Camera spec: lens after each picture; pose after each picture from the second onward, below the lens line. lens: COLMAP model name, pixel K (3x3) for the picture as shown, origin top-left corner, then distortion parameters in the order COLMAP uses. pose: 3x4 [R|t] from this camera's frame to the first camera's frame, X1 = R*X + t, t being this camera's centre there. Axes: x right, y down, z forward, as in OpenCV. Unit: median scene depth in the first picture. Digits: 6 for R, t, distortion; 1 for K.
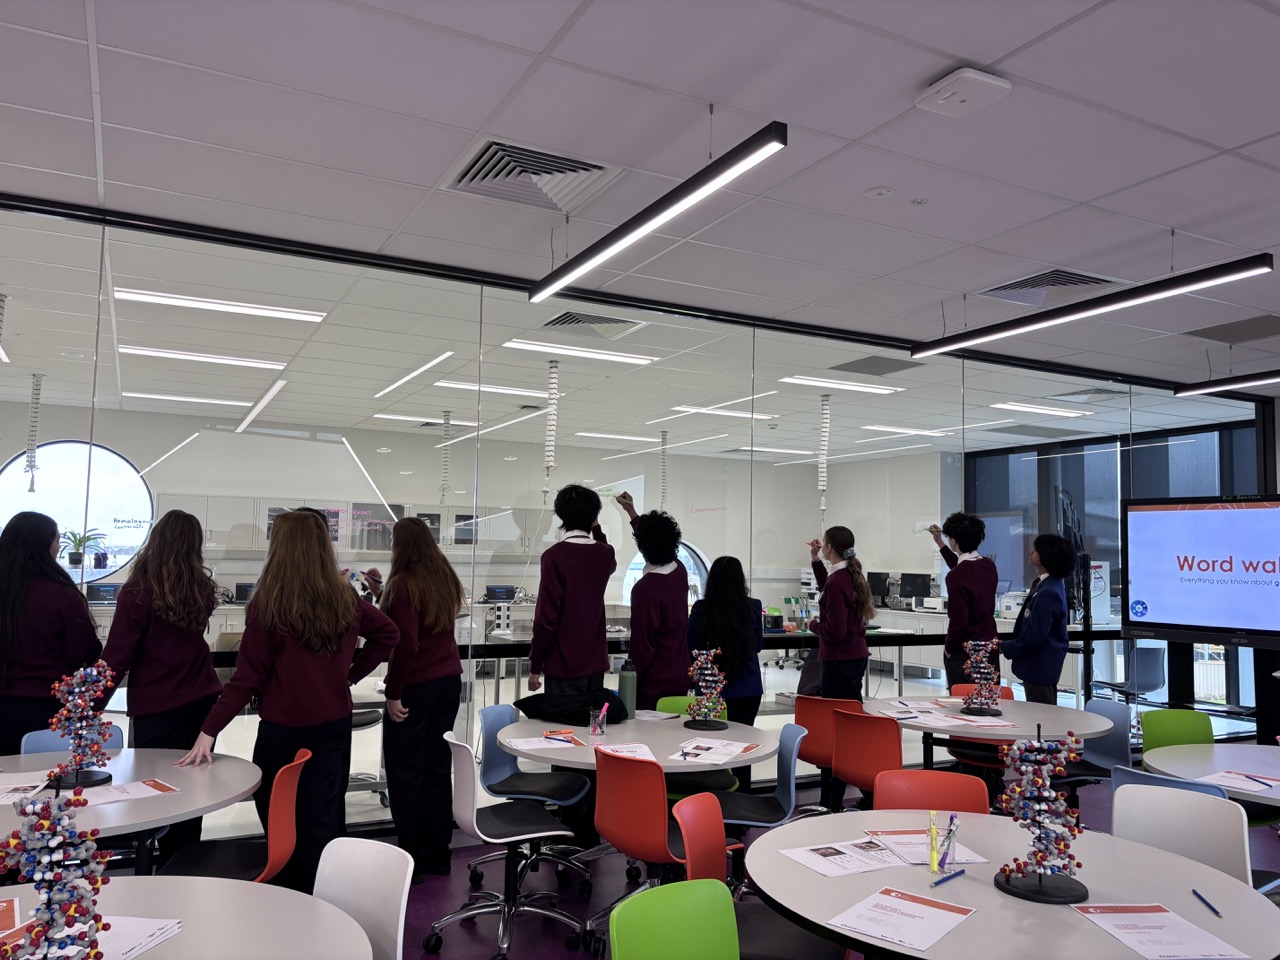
lens RADIAL K [[958.2, 0, 652.3], [0, 958.2, 533.5], [0, 0, 1]] dist [0.054661, -0.000370]
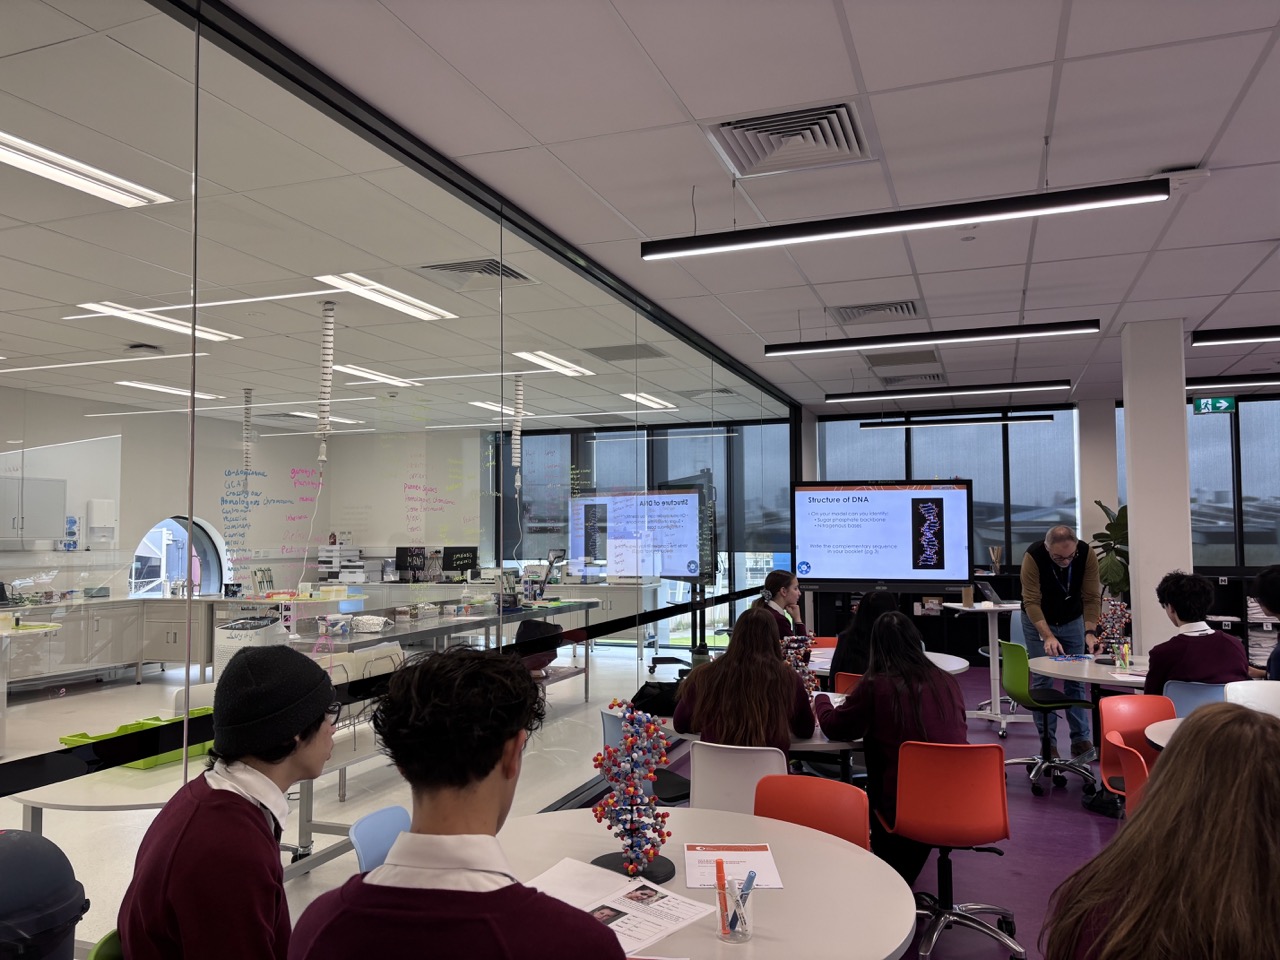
lens RADIAL K [[958.2, 0, 644.1], [0, 958.2, 475.8], [0, 0, 1]] dist [0.054661, -0.000370]
pose [[0.735032, 0.012267, 0.677921, -0.481785], [0.005355, 0.999700, -0.023896, -0.012307], [-0.678011, 0.021194, 0.734746, 0.232162]]
